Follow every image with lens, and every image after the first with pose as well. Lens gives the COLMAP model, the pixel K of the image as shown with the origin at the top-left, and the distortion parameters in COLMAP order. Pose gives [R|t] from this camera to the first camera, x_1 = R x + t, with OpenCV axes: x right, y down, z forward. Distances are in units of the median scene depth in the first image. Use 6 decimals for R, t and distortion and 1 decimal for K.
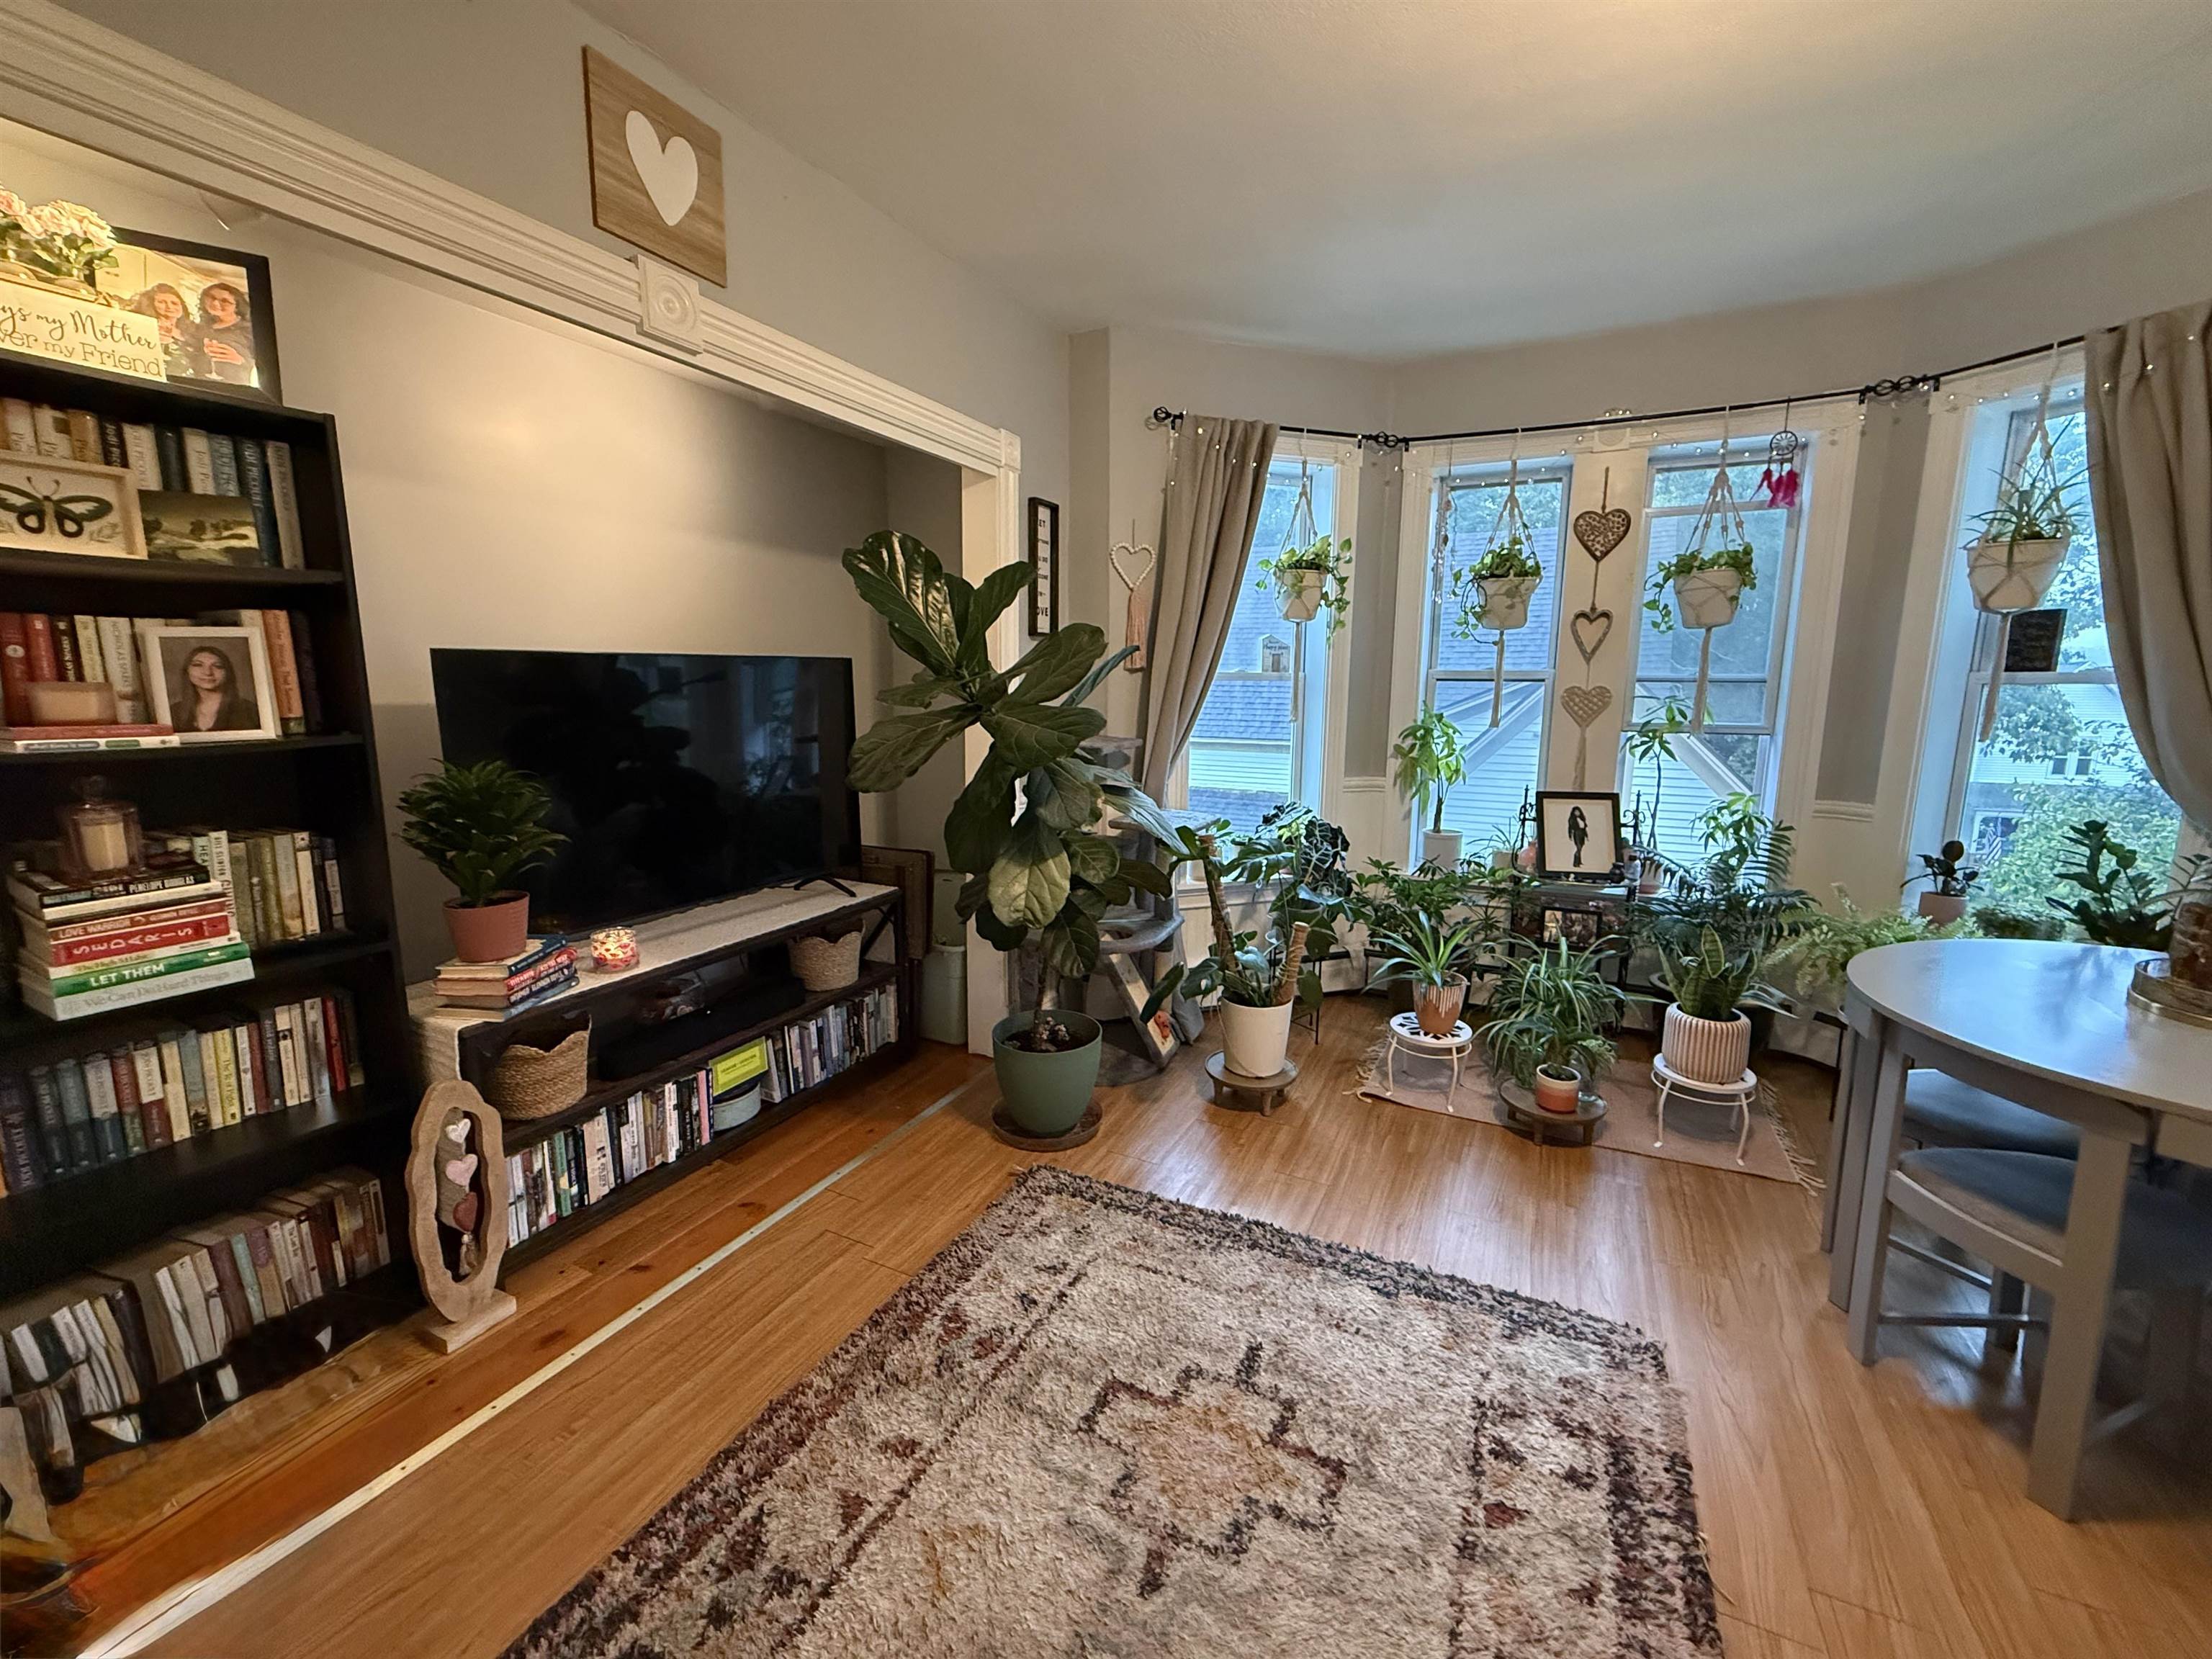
lens RADIAL K [[919.5, 0, 1110.8], [0, 919.5, 825.3], [0, 0, 1]] dist [0.001530, -0.000141]
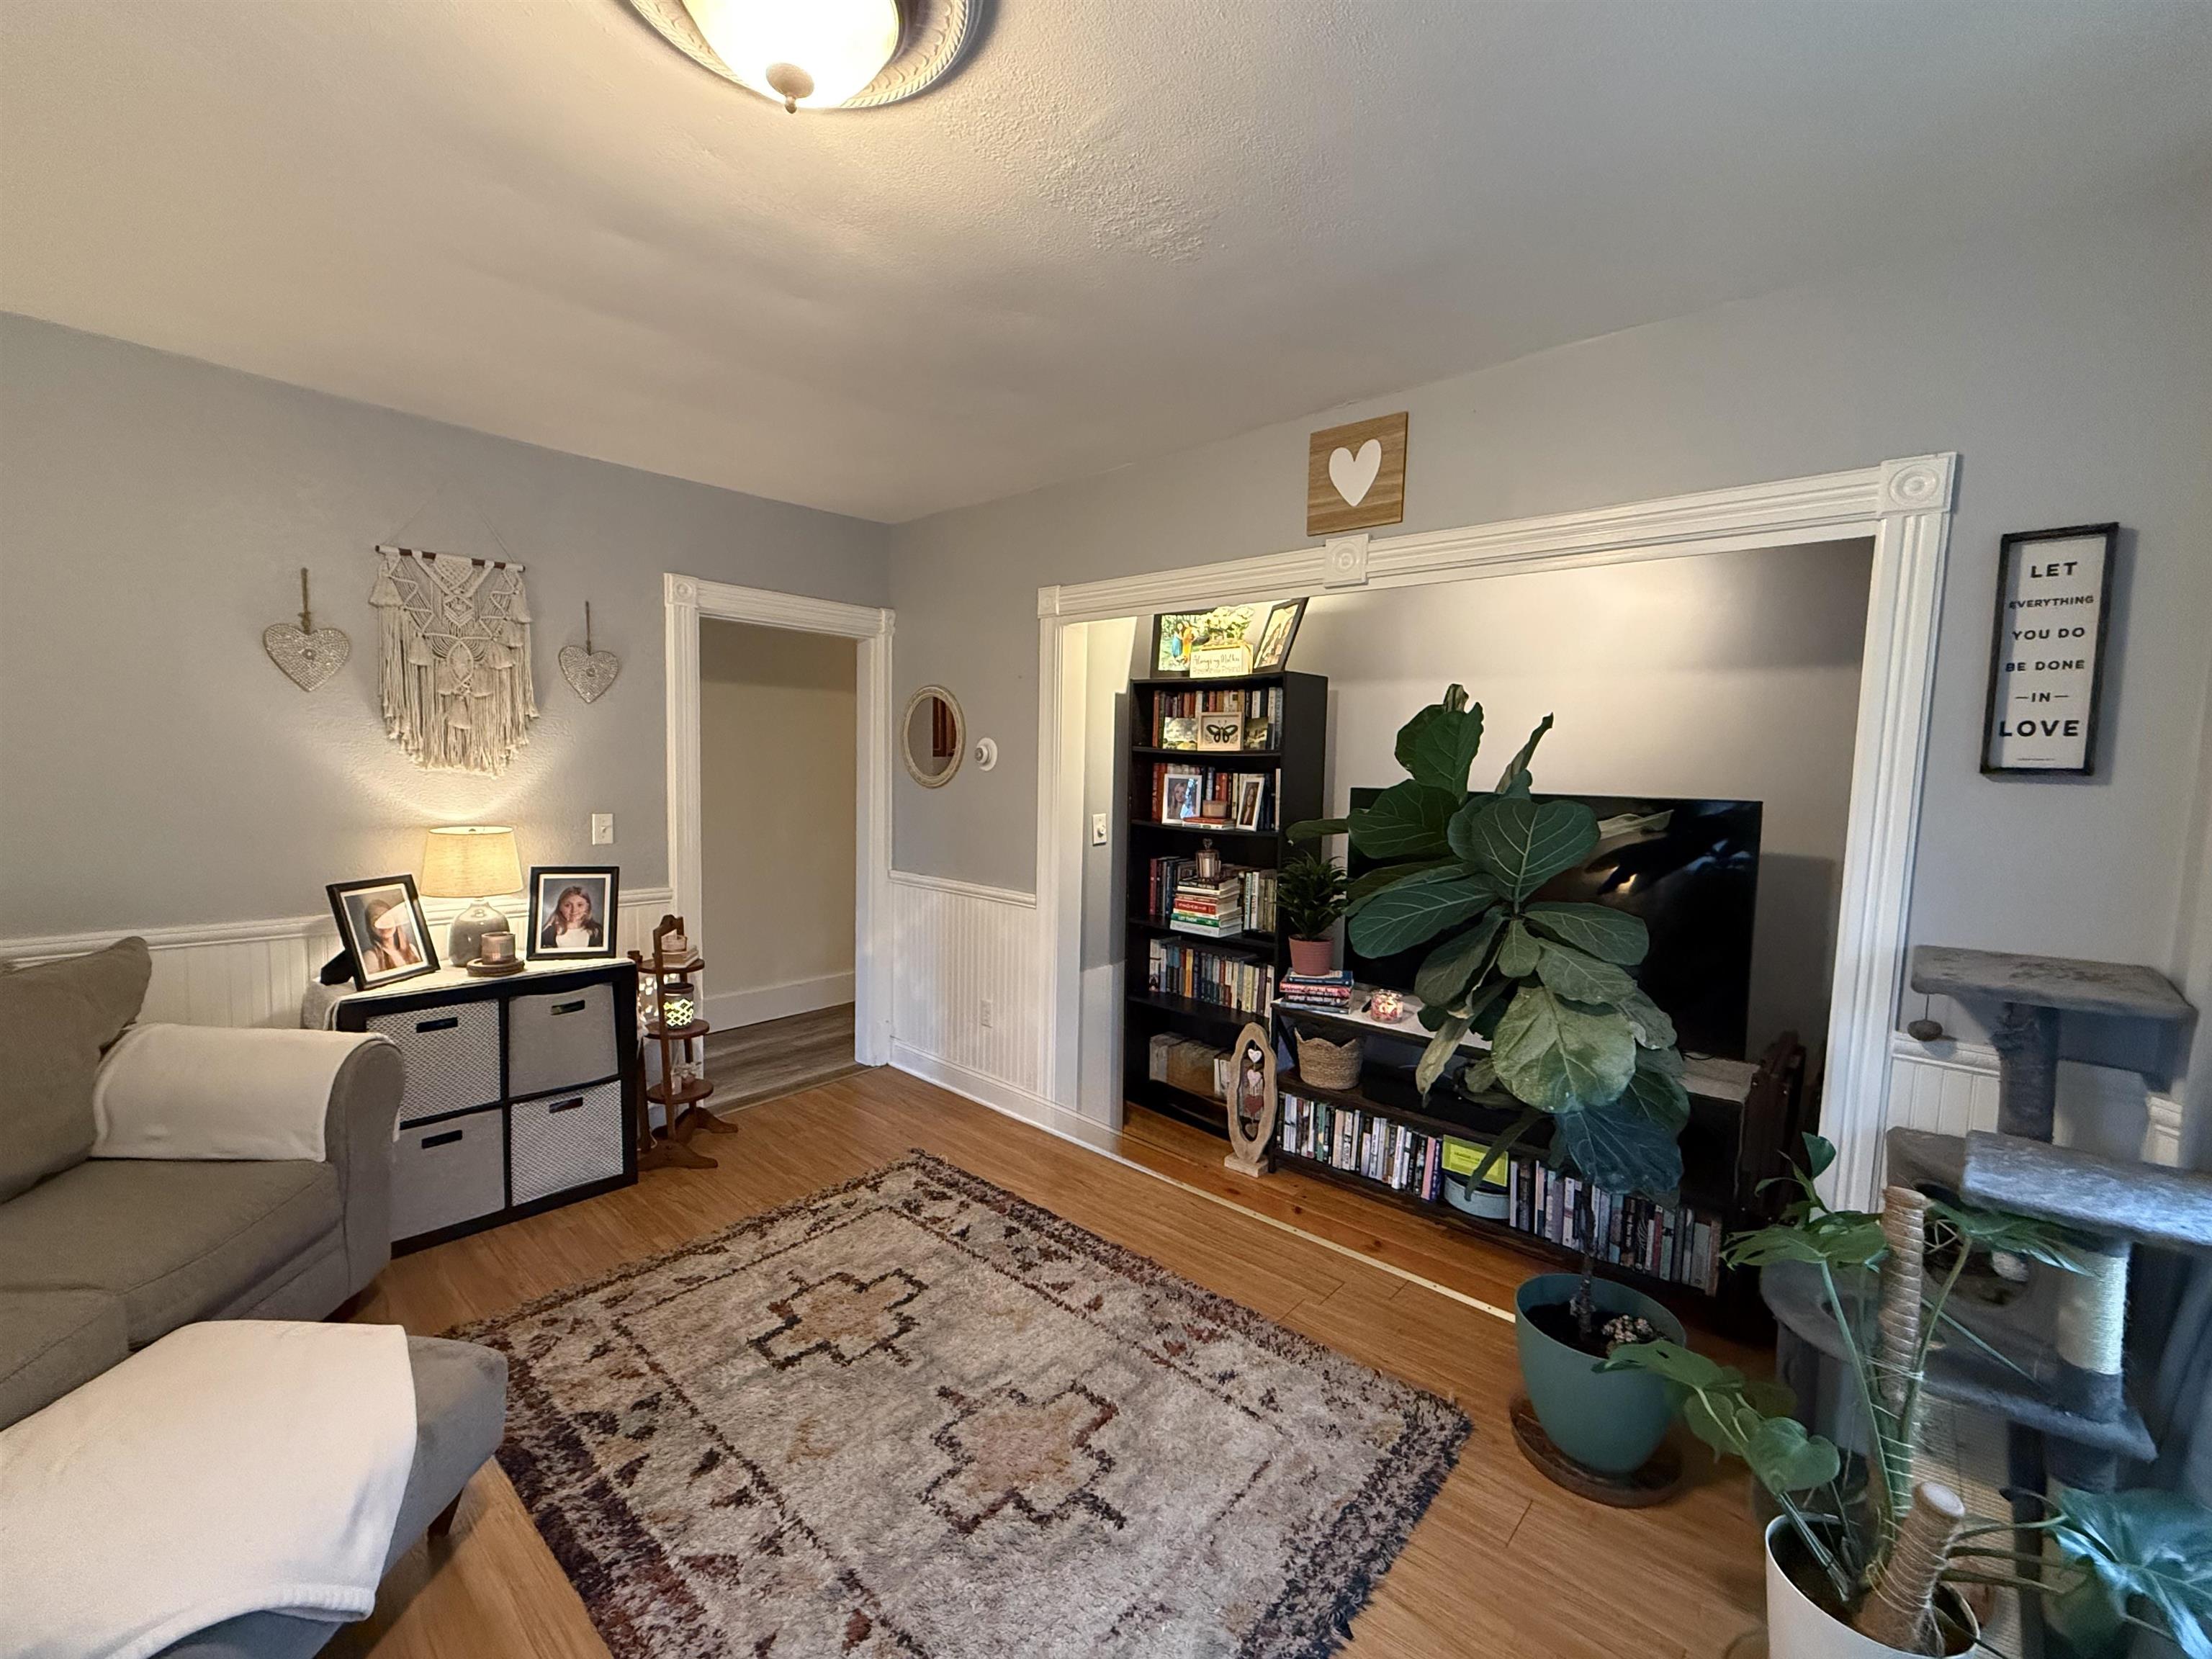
lens RADIAL K [[919.5, 0, 1110.8], [0, 919.5, 825.3], [0, 0, 1]] dist [0.001530, -0.000141]
pose [[-0.272860, 0.059649, -0.960203, 0.963655], [-0.170655, 0.979247, 0.109327, -0.230090], [0.946797, 0.193695, -0.257018, 1.015261]]
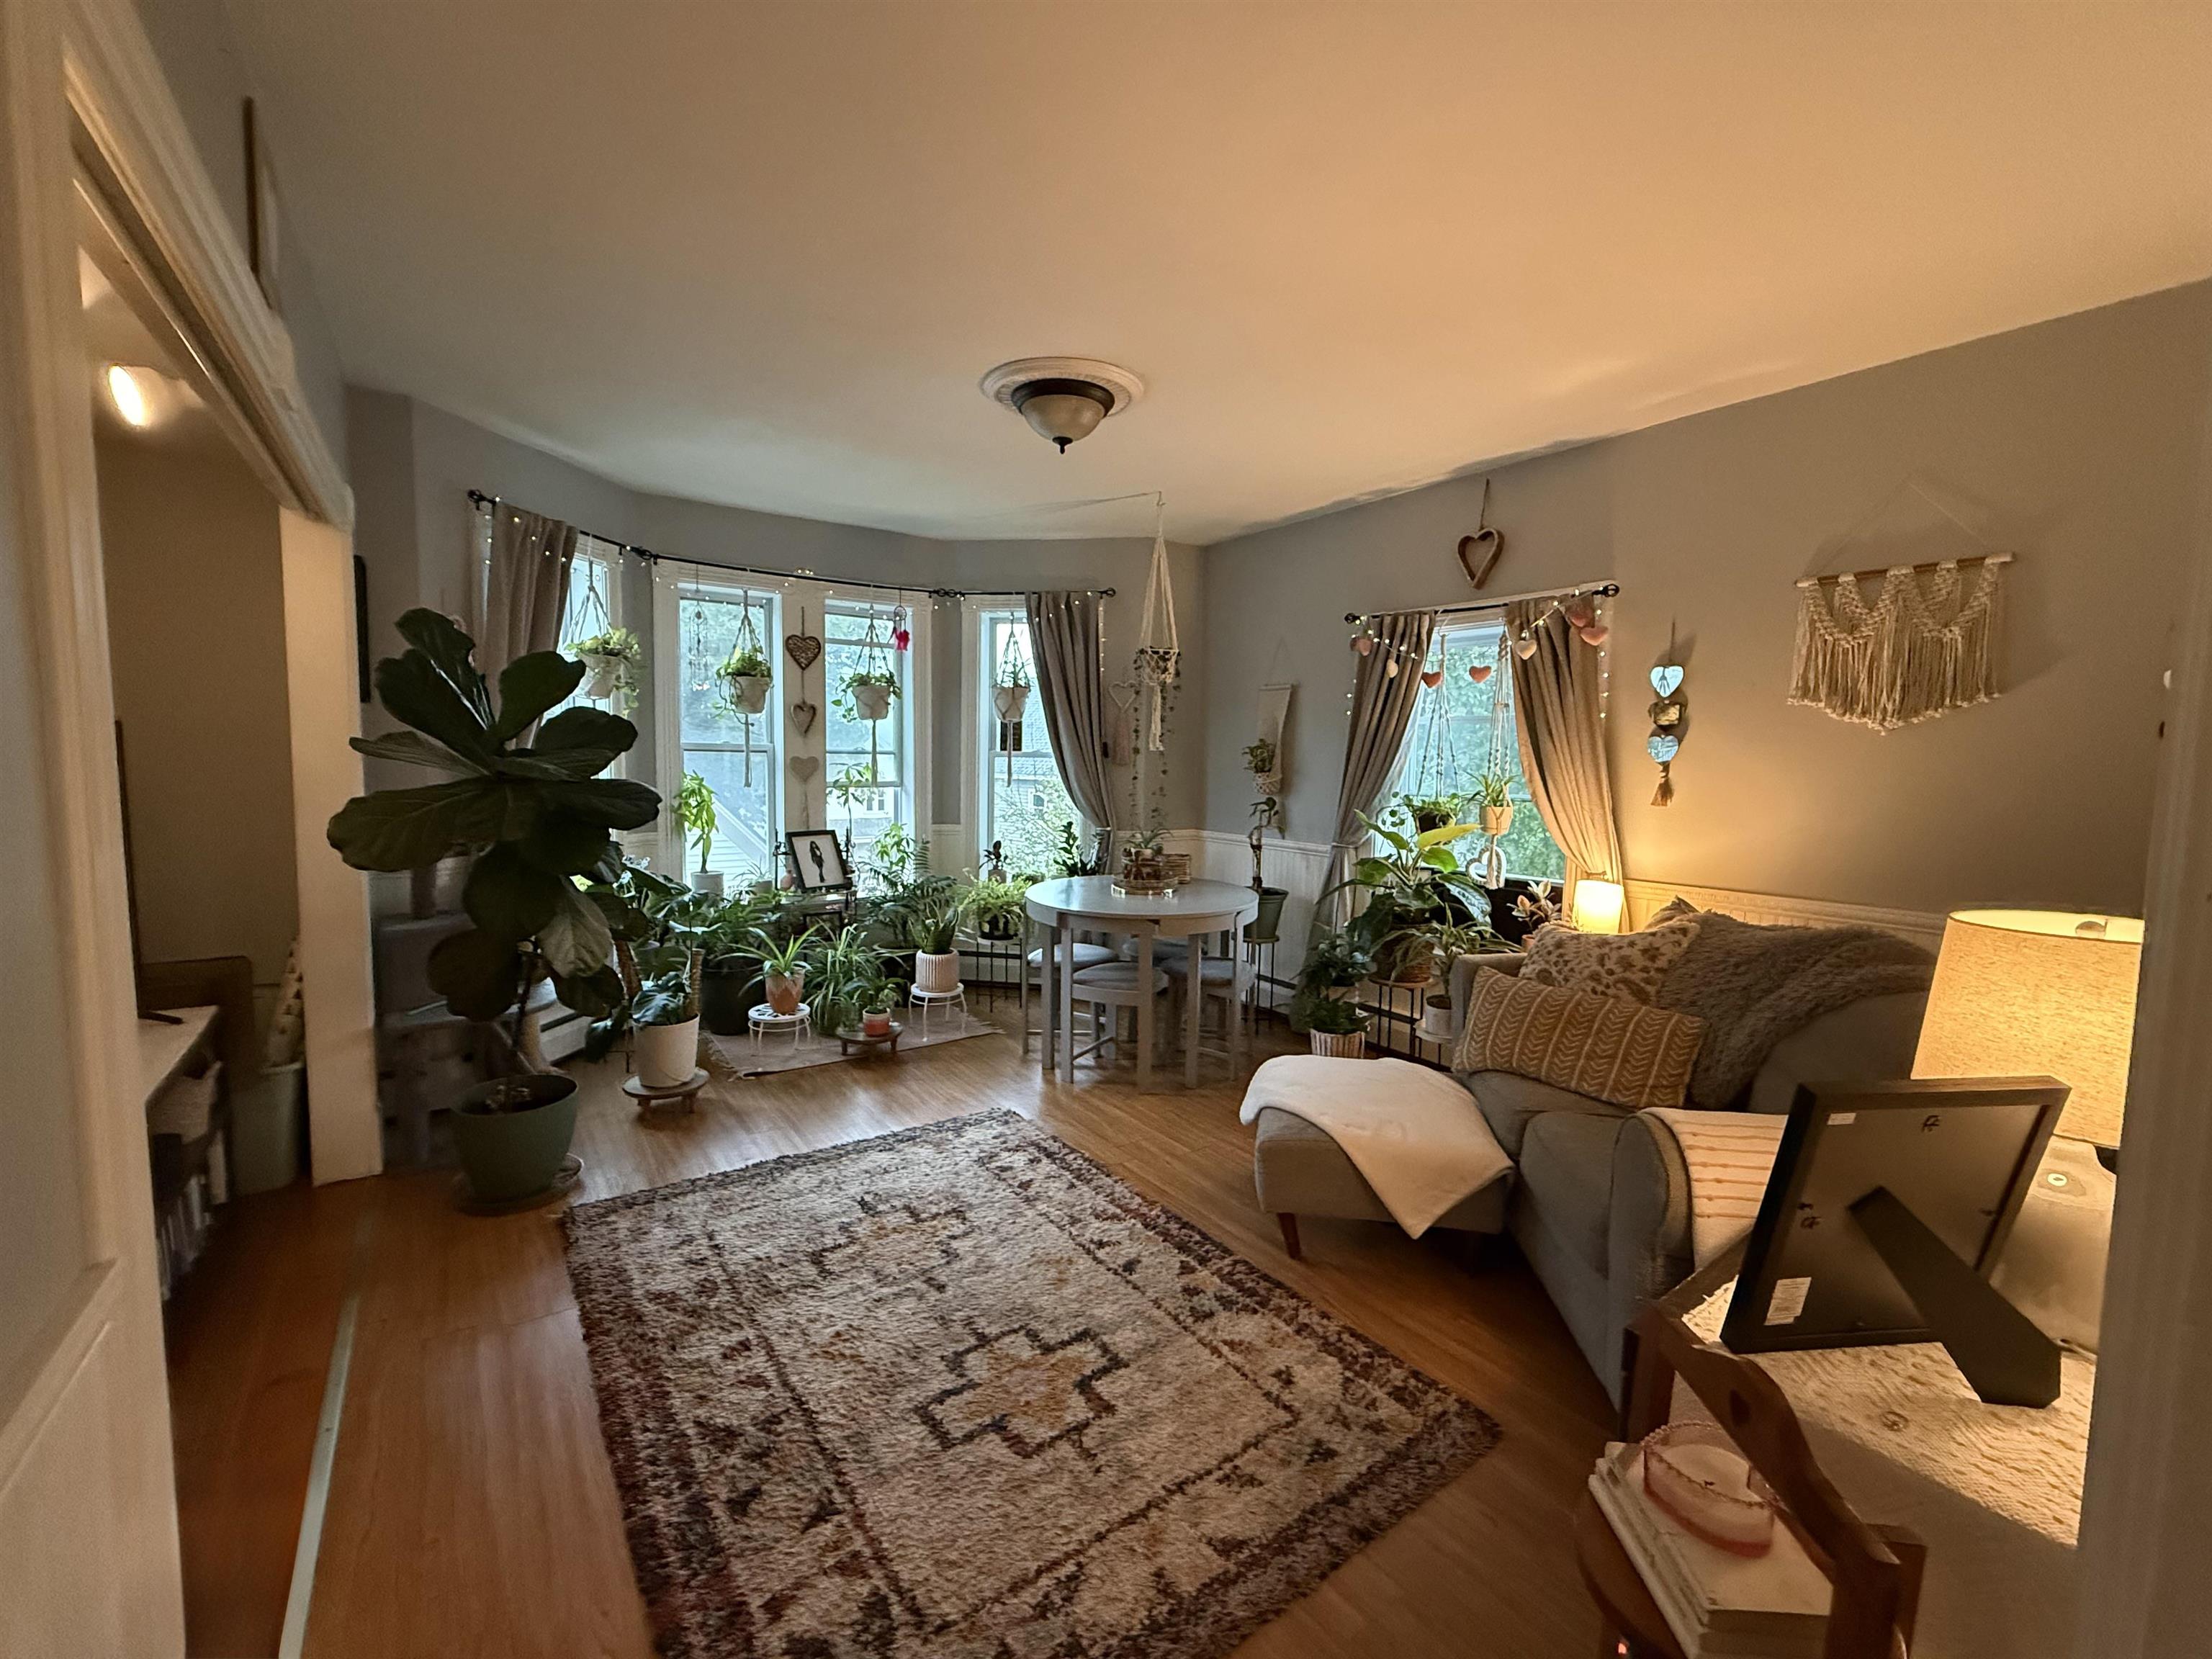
lens RADIAL K [[906.8, 0, 1106.0], [0, 906.8, 829.5], [0, 0, 1]] dist [-0.000108, -0.000099]
pose [[0.475302, -0.068910, 0.877120, -0.842961], [0.119039, 0.992798, 0.013492, -0.005266], [-0.871732, 0.097999, 0.480082, -0.110875]]
